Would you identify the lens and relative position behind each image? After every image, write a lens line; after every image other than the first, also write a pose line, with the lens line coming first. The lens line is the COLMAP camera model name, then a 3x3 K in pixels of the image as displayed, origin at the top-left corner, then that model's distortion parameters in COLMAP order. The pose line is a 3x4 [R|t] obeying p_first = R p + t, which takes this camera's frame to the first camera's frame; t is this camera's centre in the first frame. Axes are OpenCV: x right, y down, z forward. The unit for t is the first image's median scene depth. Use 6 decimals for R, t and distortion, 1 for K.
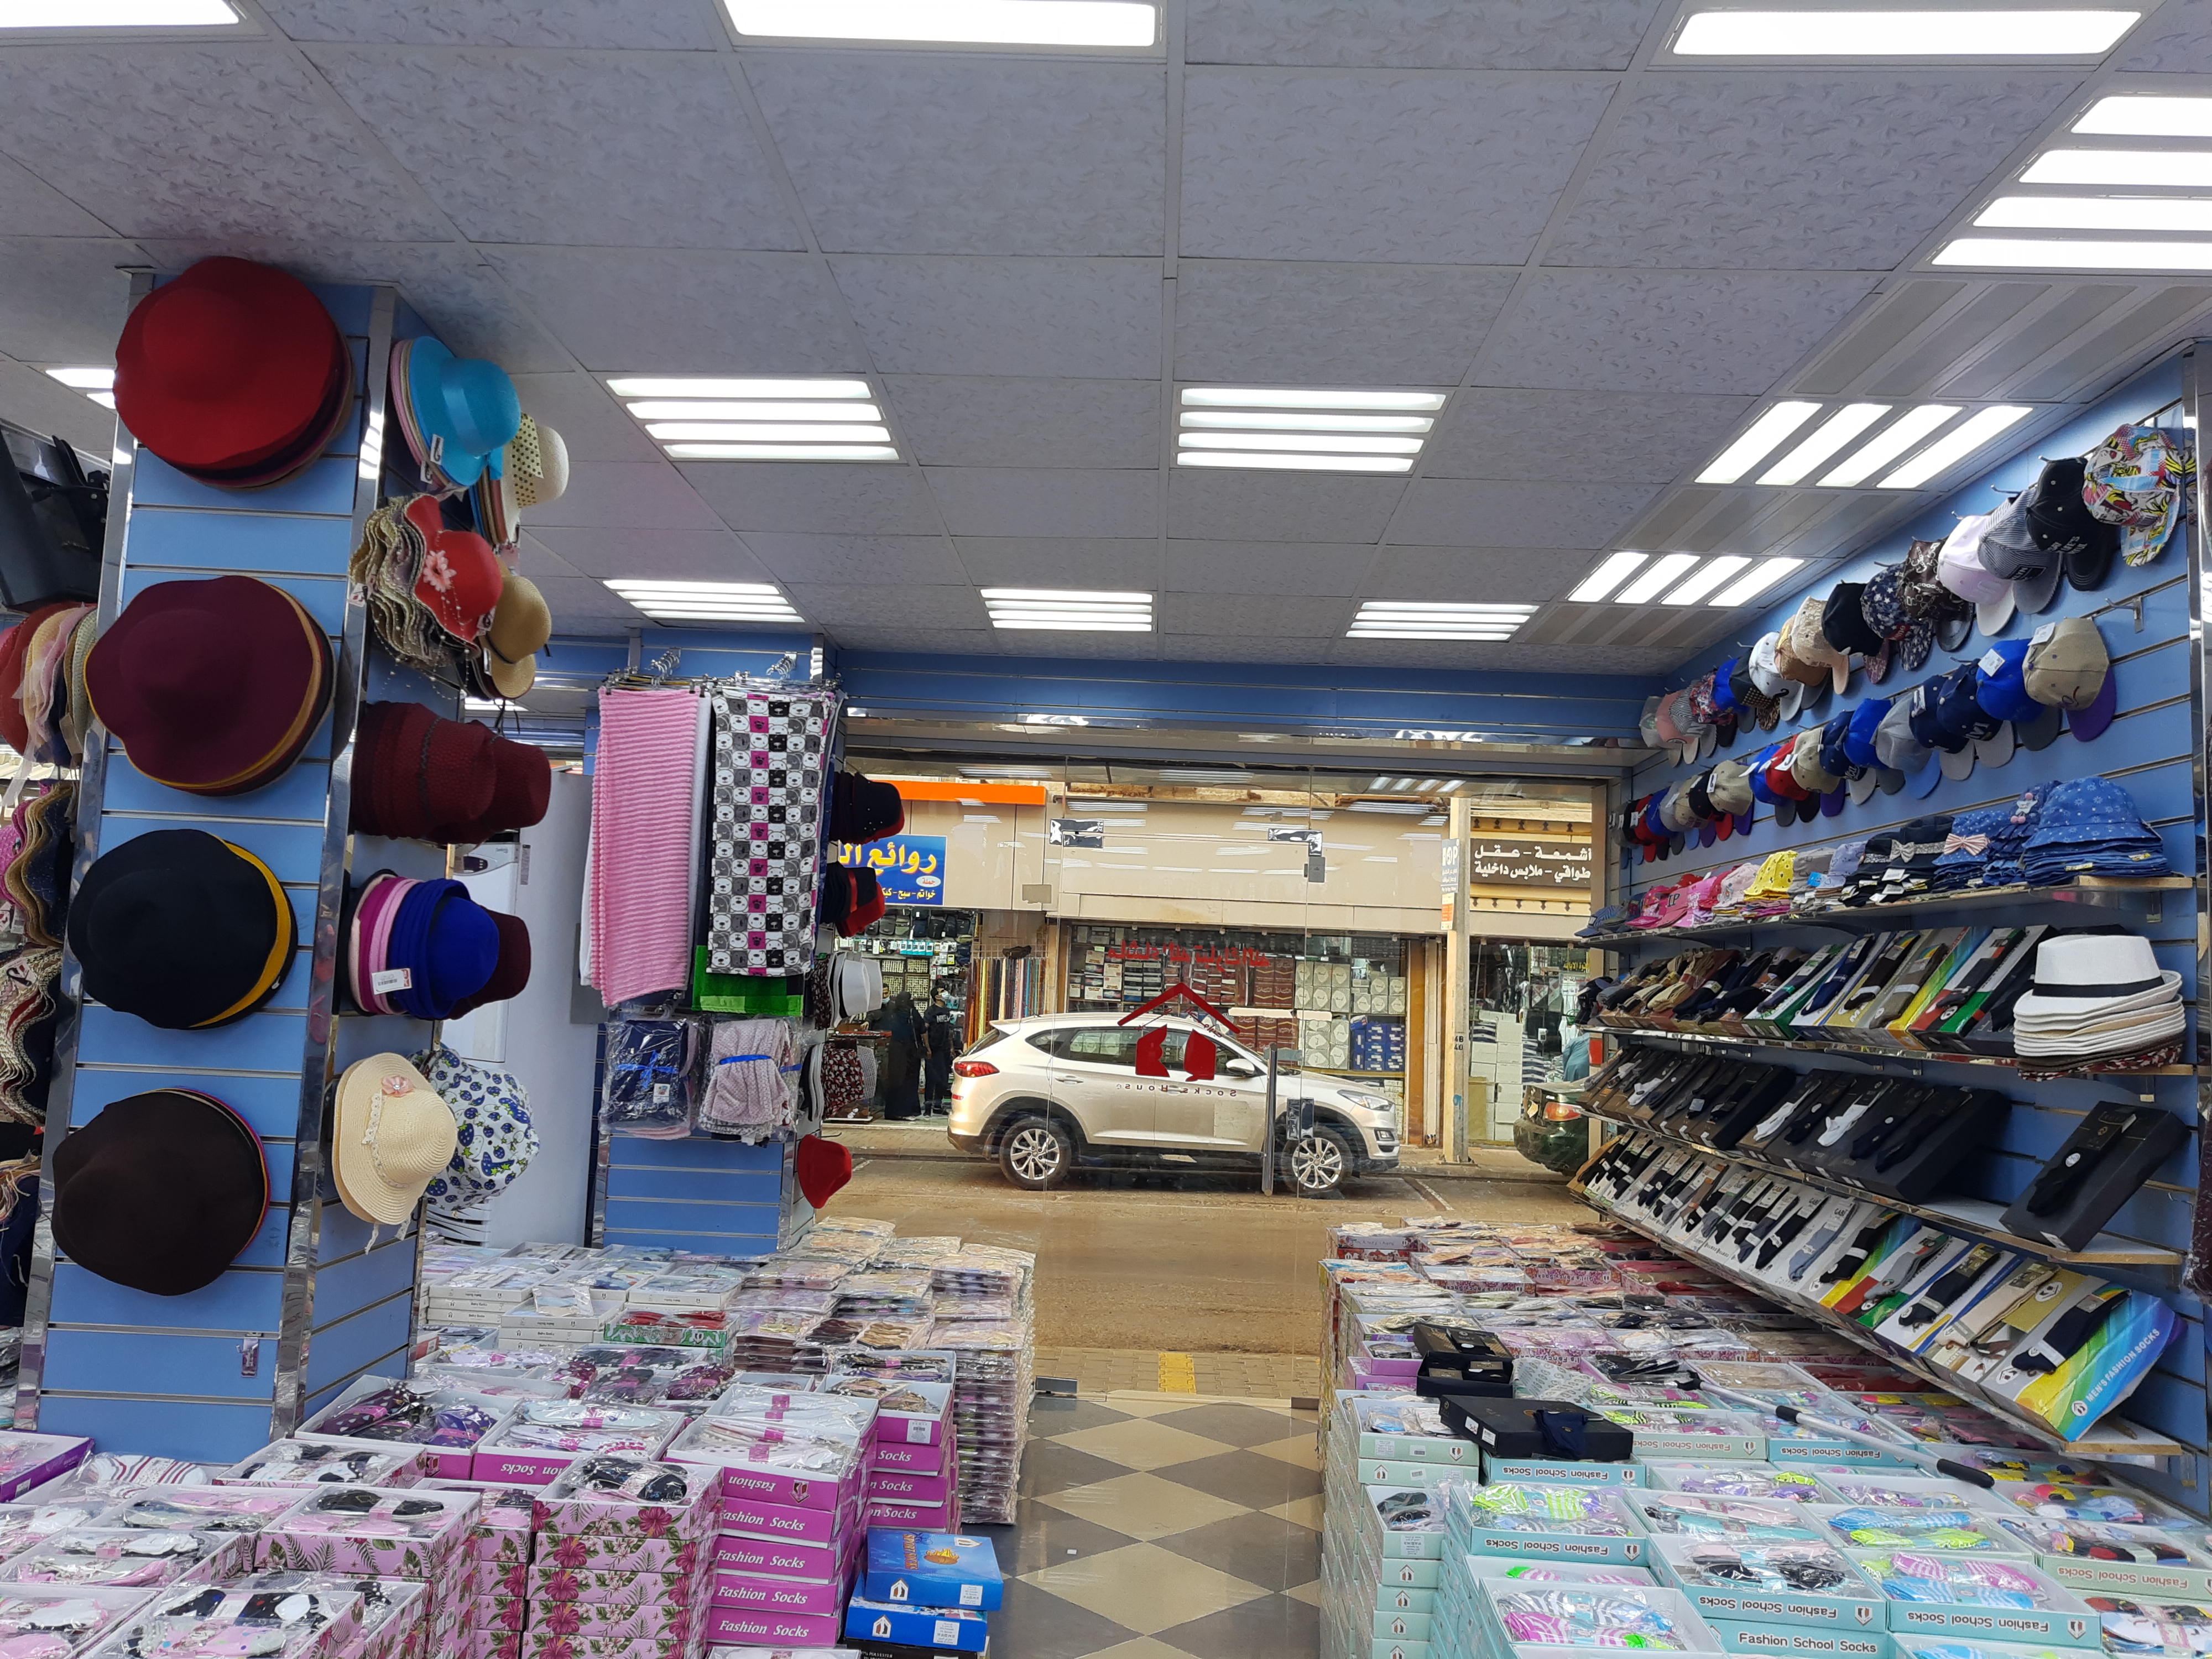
lens RADIAL K [[1694.4, 0, 1080.6], [0, 1694.4, 833.5], [0, 0, 1]] dist [0.010468, -0.005863]
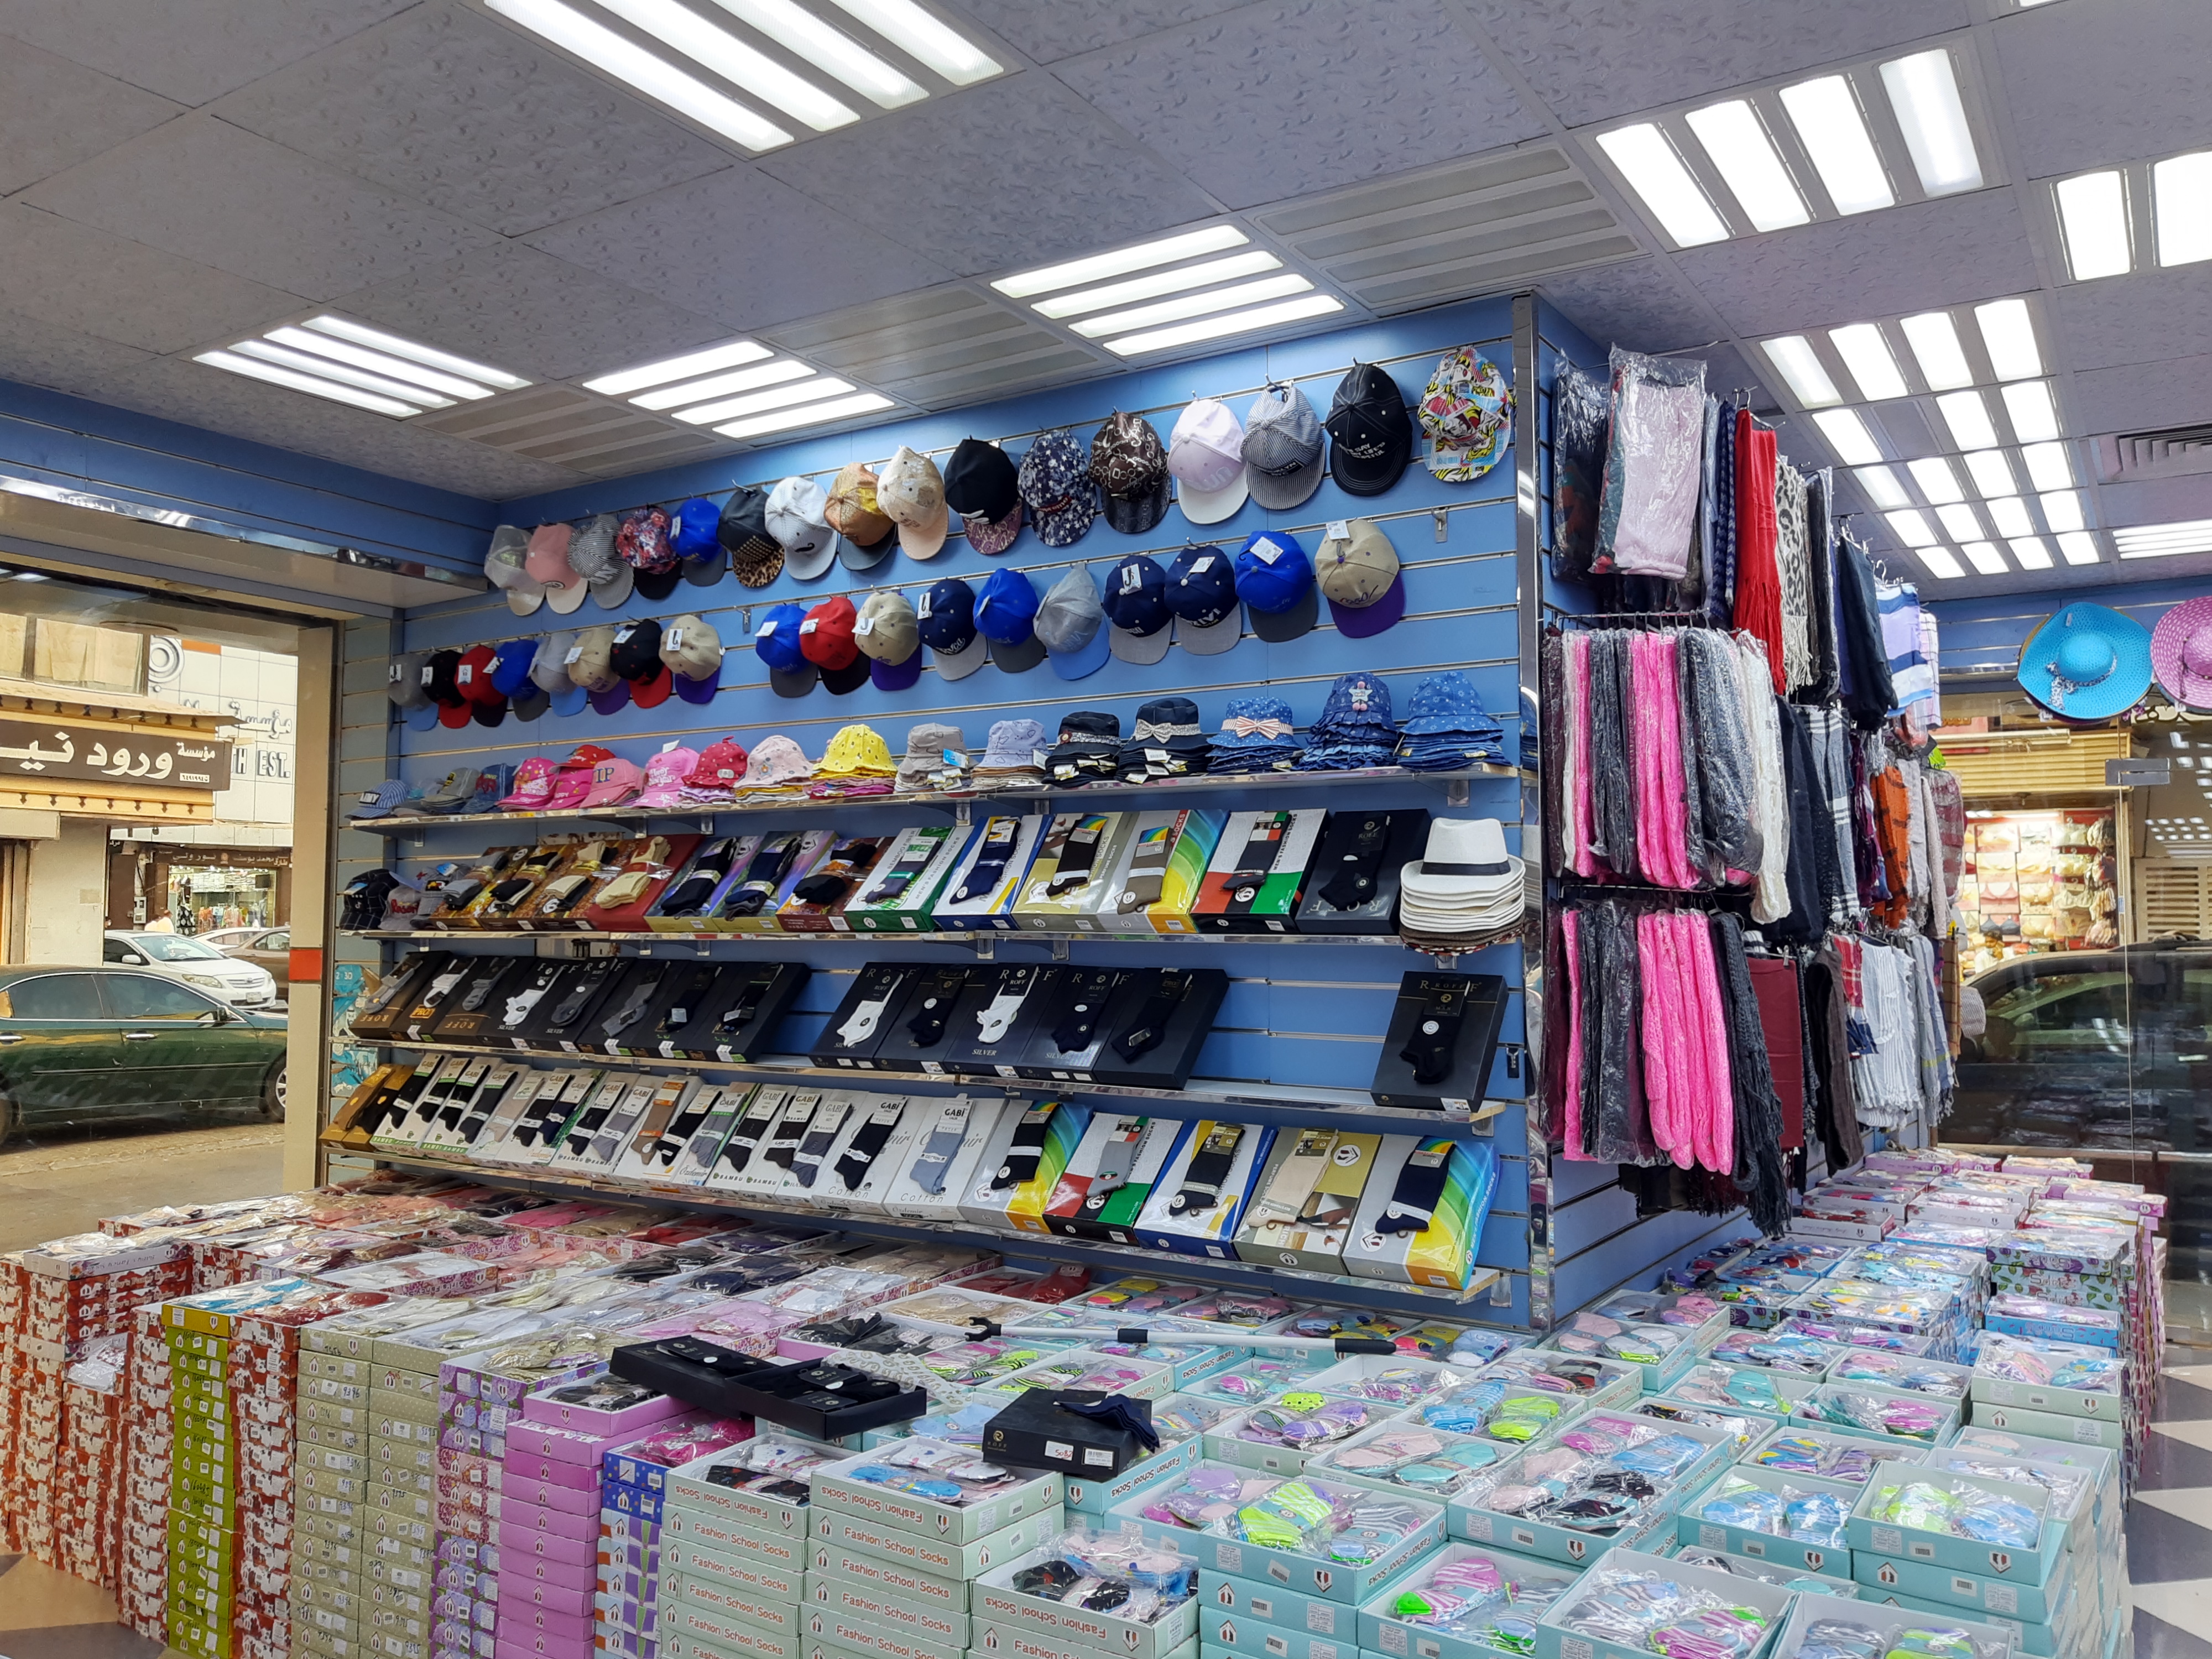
lens RADIAL K [[1694.4, 0, 1080.6], [0, 1694.4, 833.5], [0, 0, 1]] dist [0.010468, -0.005863]
pose [[0.500809, 0.006513, 0.865533, -0.390396], [-0.061361, 0.997723, 0.027997, 0.046586], [-0.863380, -0.067132, 0.500069, 0.578751]]
